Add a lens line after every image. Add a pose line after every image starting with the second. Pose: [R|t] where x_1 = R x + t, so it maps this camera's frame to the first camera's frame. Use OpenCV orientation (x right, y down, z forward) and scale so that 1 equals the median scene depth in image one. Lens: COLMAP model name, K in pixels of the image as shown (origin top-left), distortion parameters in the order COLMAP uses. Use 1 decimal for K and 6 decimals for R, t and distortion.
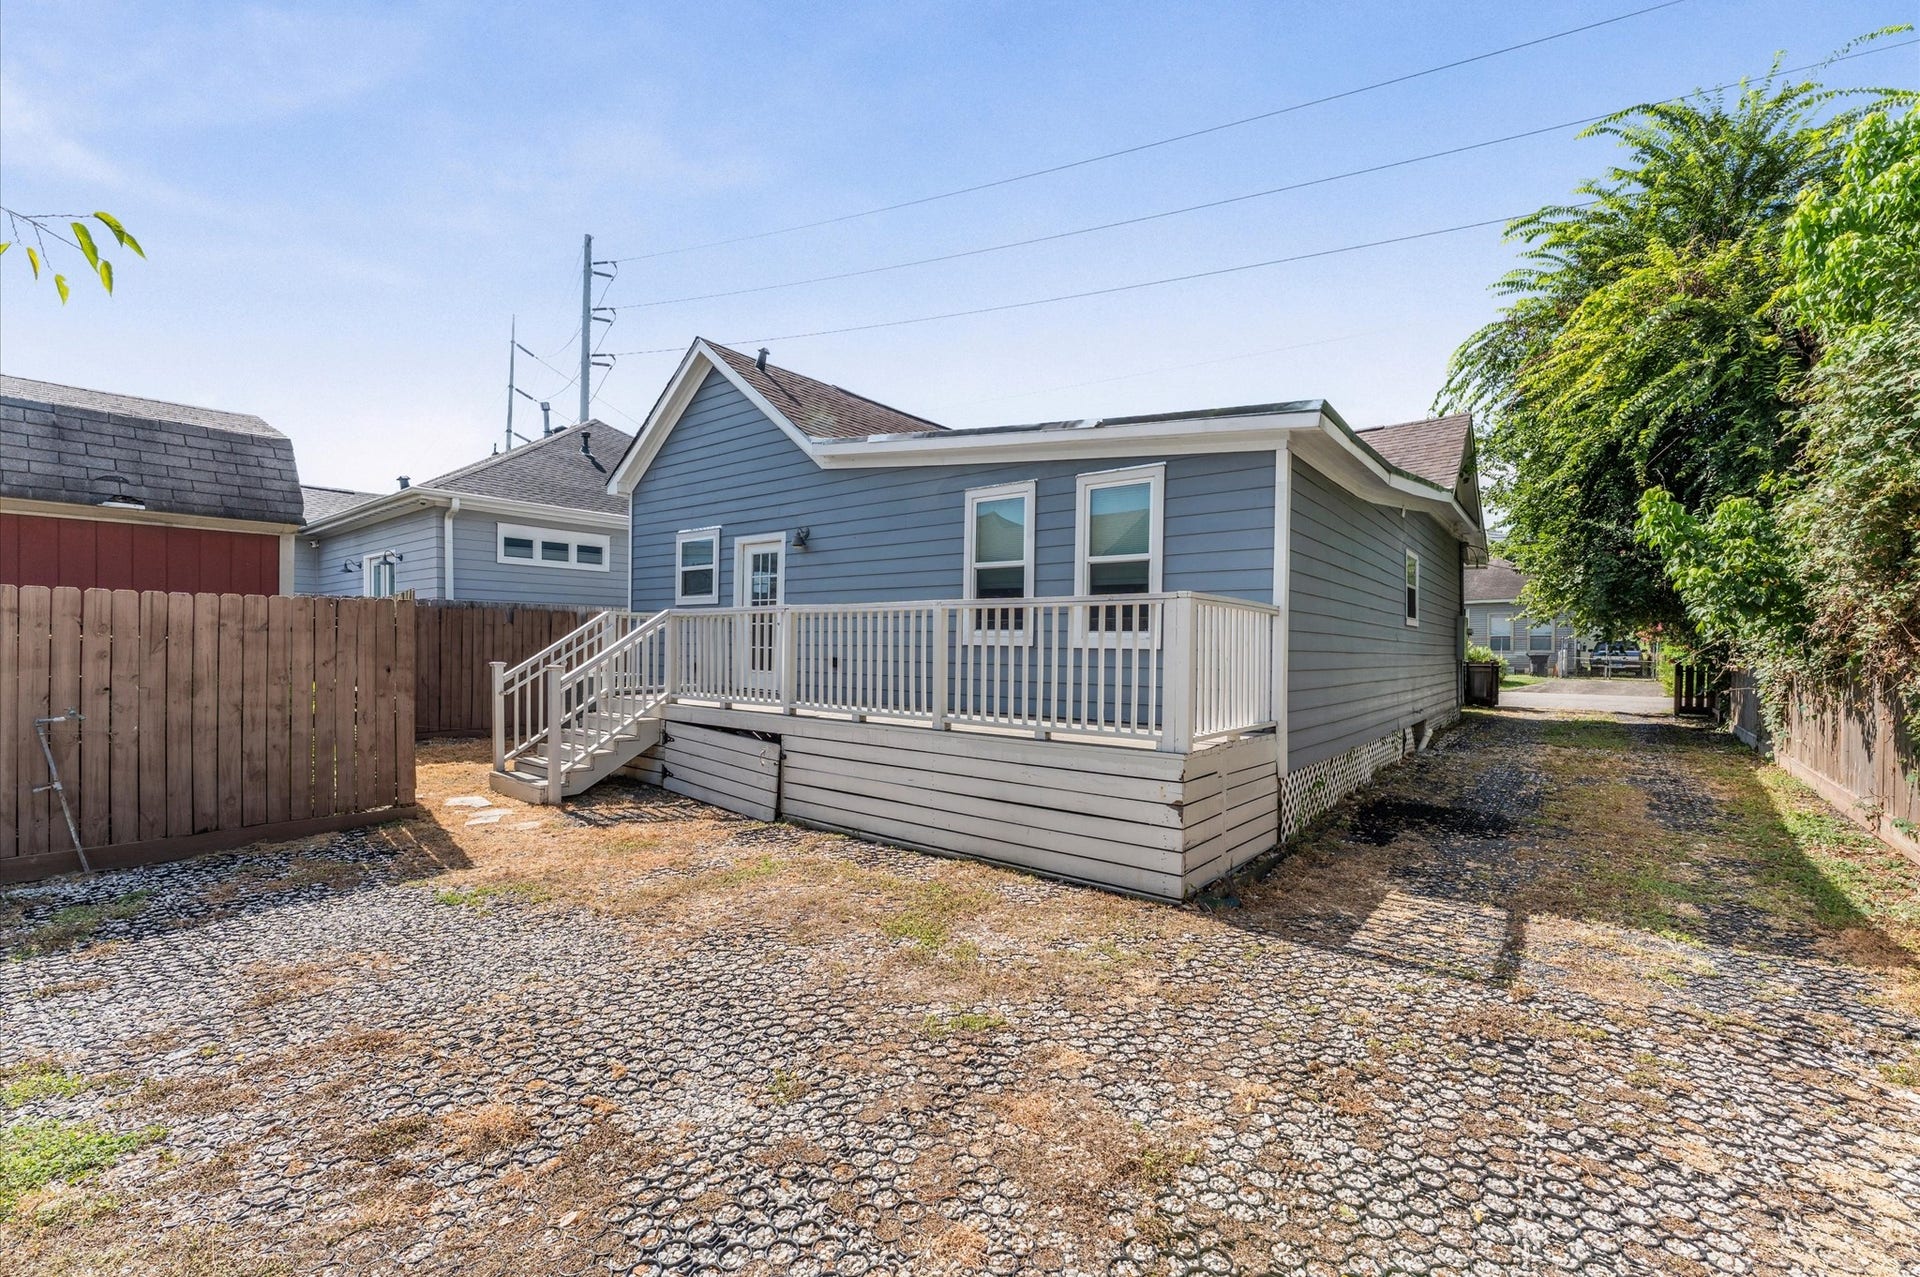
lens RADIAL K [[784.9, 0, 965.3], [0, 784.9, 643.8], [0, 0, 1]] dist [0.002004, 0.000252]
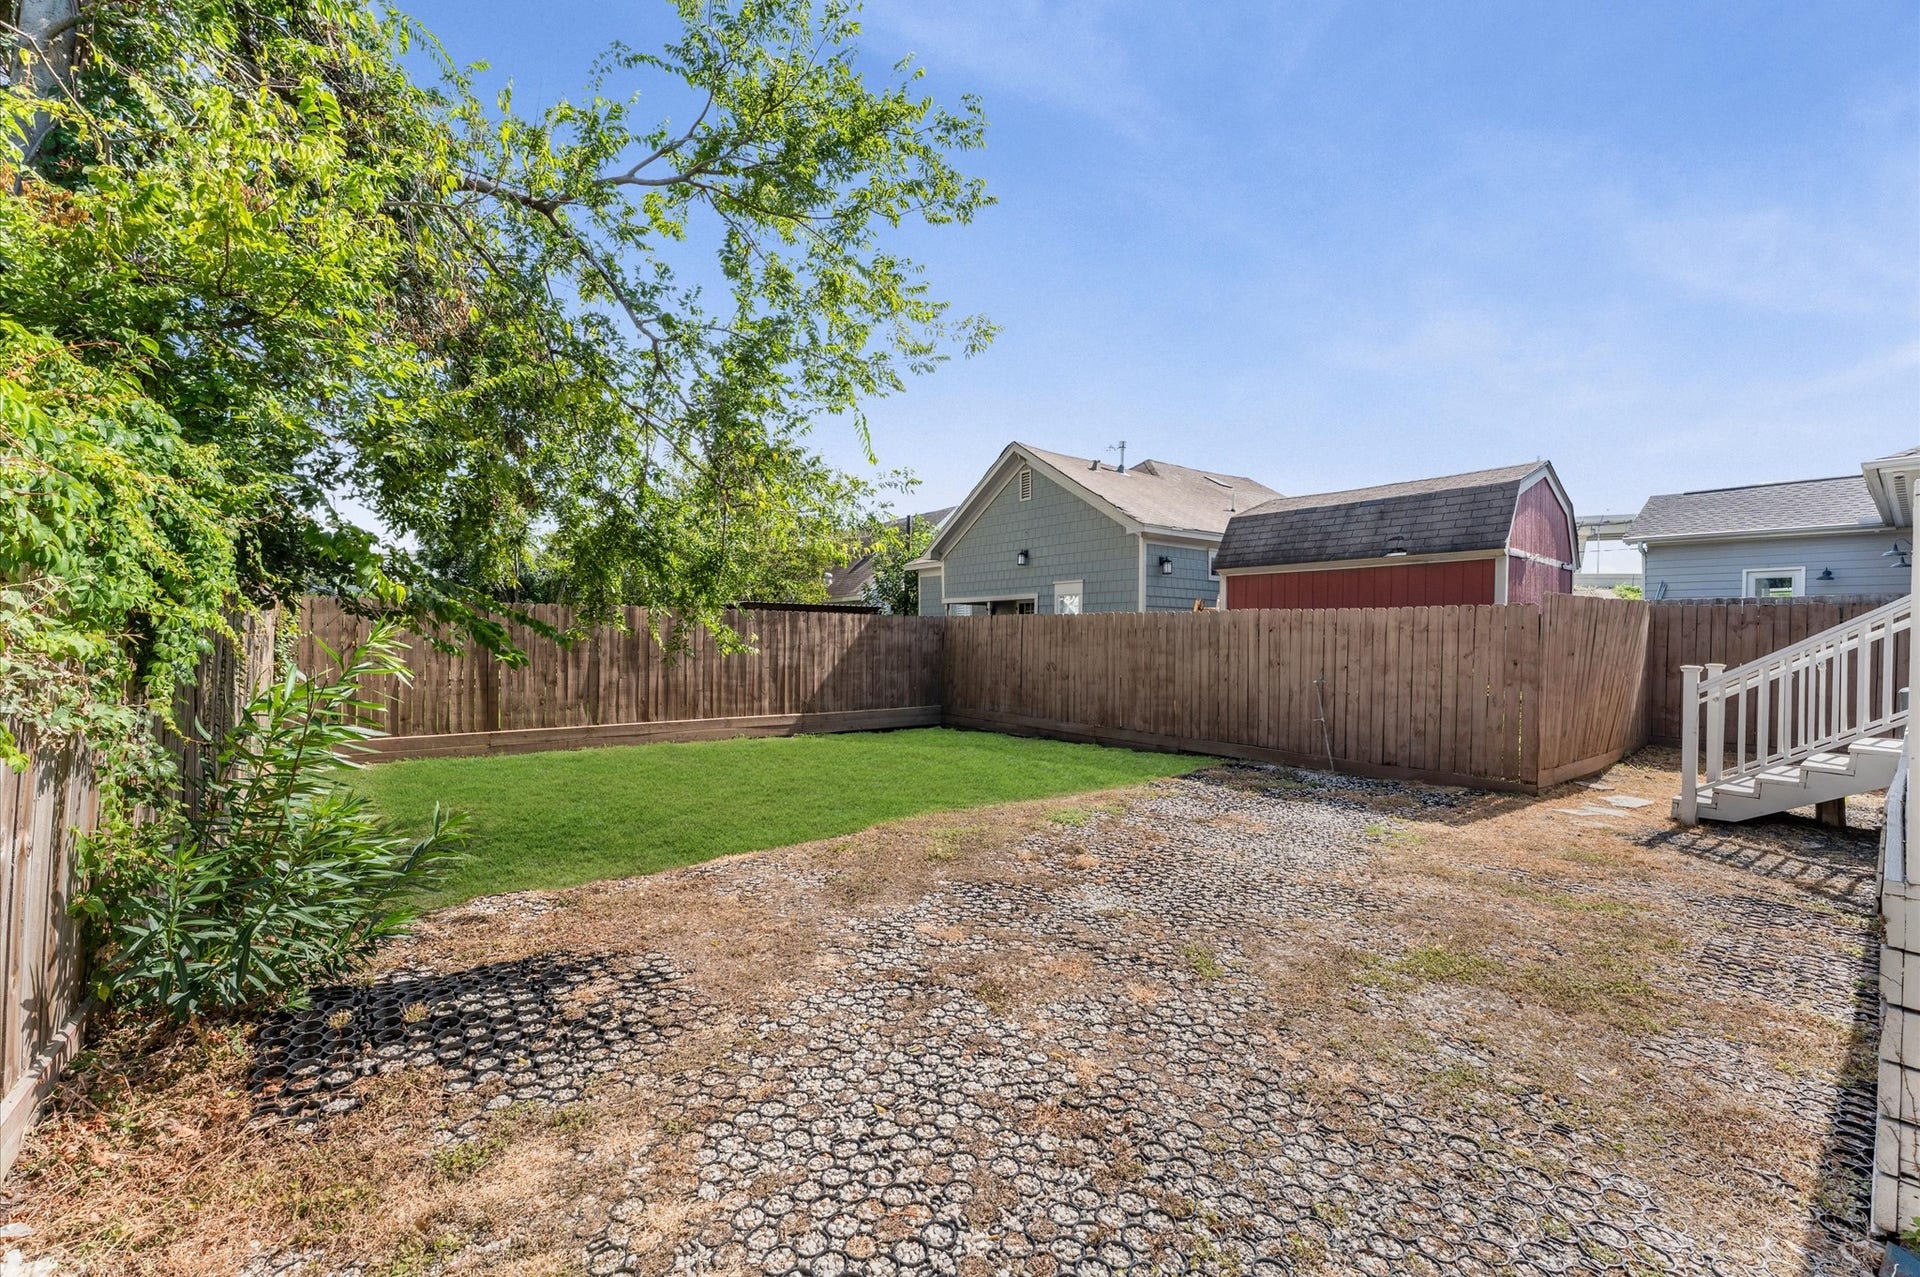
lens RADIAL K [[784.9, 0, 965.4], [0, 784.9, 639.9], [0, 0, 1]] dist [0.002004, 0.000252]
pose [[-0.230517, -0.013107, -0.972980, 0.857817], [-0.013665, 0.999854, -0.010231, 0.030970], [0.972972, 0.010937, -0.230662, 0.679793]]
